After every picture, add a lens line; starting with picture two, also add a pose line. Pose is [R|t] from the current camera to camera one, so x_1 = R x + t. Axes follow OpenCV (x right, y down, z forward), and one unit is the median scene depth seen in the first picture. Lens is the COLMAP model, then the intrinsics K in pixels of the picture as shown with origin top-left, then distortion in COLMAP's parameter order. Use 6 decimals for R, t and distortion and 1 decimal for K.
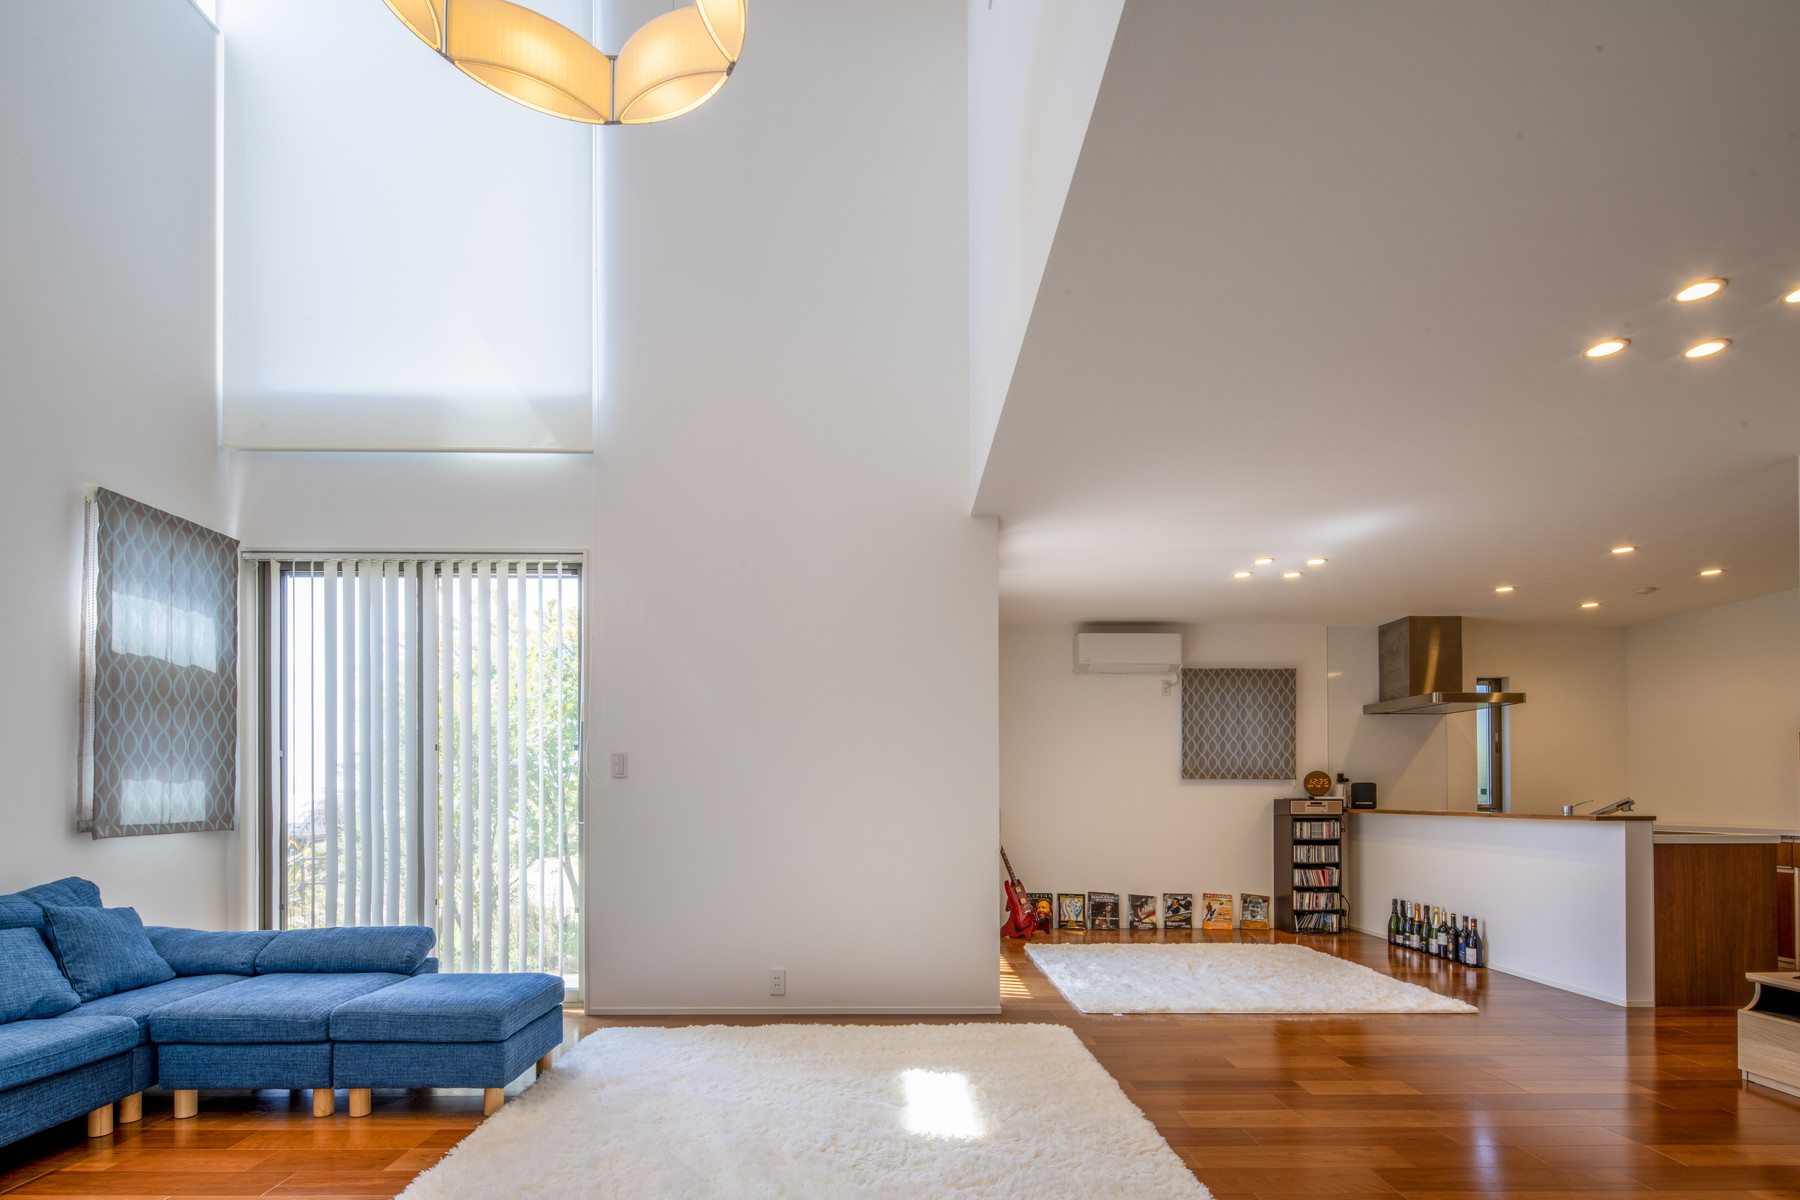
lens RADIAL K [[882.7, 0, 911.9], [0, 882.7, 783.6], [0, 0, 1]] dist [0.010041, 0.000459]
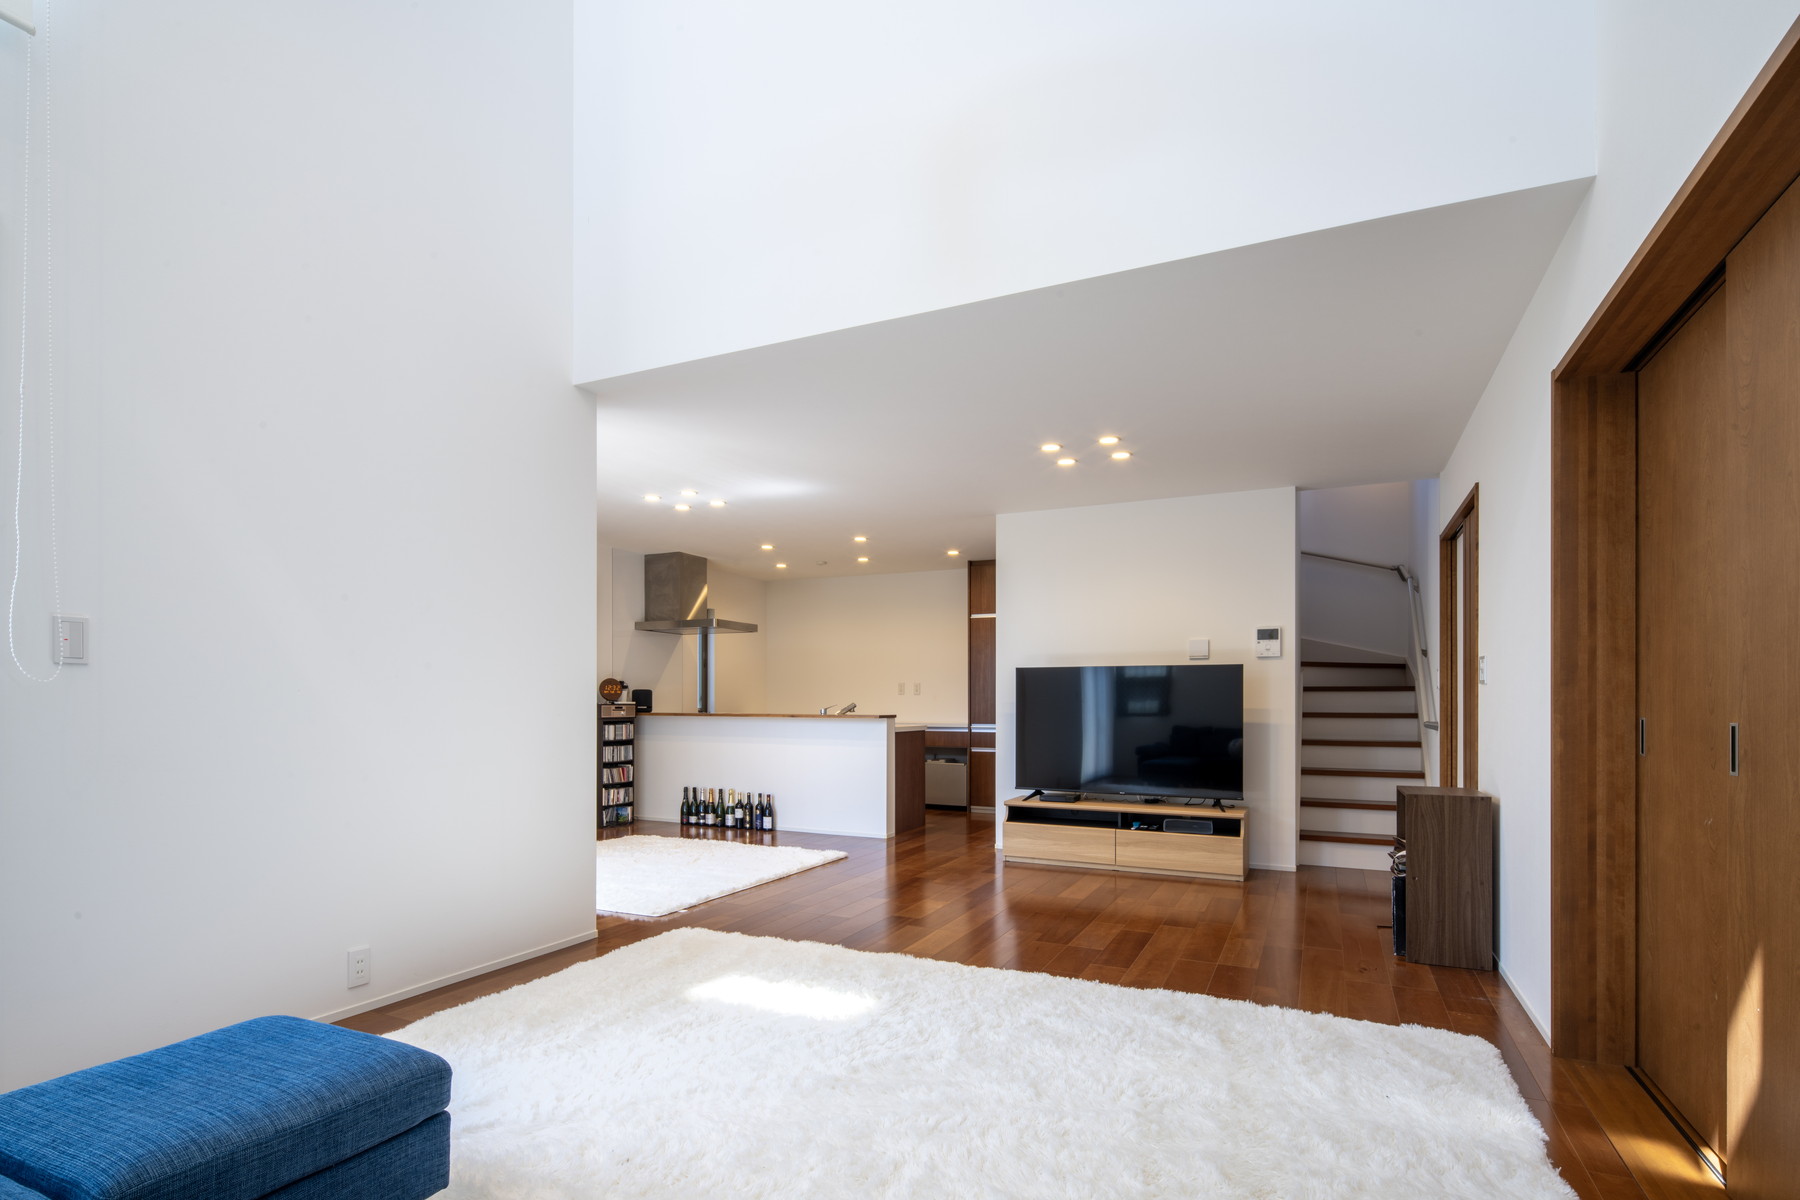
lens RADIAL K [[882.7, 0, 875.8], [0, 882.7, 691.1], [0, 0, 1]] dist [0.010041, 0.000459]
pose [[0.464117, 0.012734, 0.885683, -0.441127], [-0.015175, 0.999864, -0.006424, 0.004095], [-0.885644, -0.010459, 0.464247, 0.239467]]
